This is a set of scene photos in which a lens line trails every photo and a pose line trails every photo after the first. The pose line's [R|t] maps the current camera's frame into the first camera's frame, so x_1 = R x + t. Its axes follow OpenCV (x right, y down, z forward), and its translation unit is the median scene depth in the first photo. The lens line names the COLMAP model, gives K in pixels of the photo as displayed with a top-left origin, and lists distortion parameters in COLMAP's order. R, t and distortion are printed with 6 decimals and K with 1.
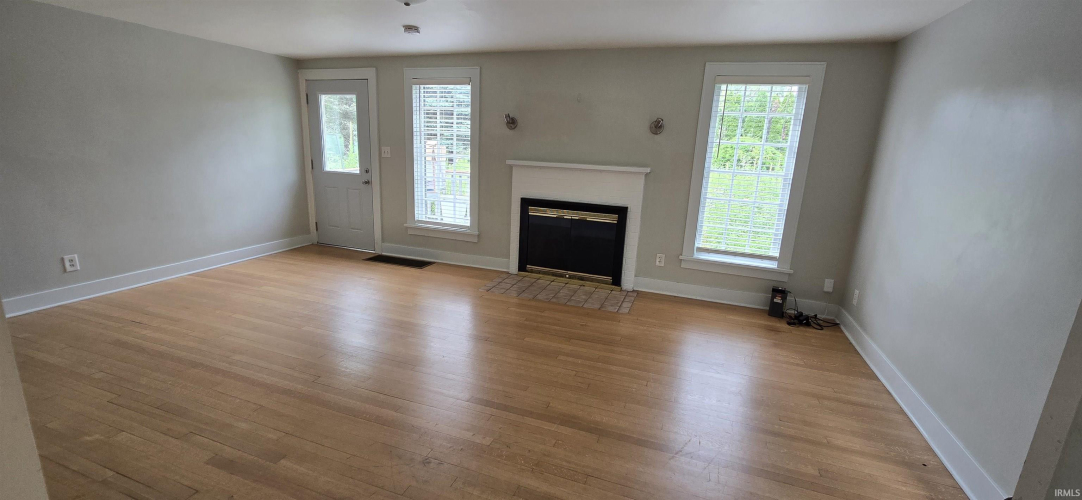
lens RADIAL K [[435.5, 0, 538.9], [0, 435.5, 238.5], [0, 0, 1]] dist [0.001458, 0.000183]
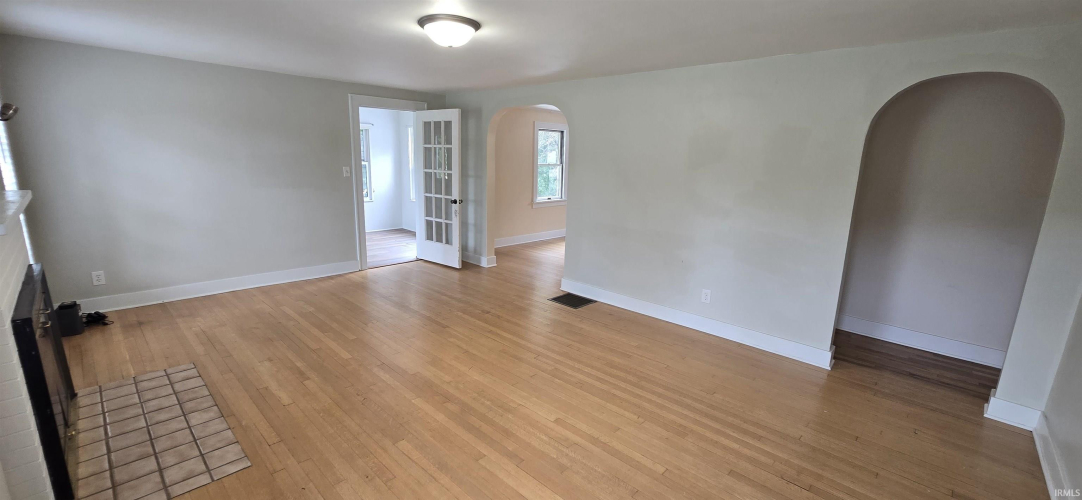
lens RADIAL K [[440.4, 0, 541.0], [0, 440.4, 250.0], [0, 0, 1]] dist [0.001683, 0.000315]
pose [[-0.909310, -0.151922, 0.387396, -0.581778], [0.024542, 0.909771, 0.414384, -0.297339], [-0.415395, 0.386311, -0.823535, 1.158019]]
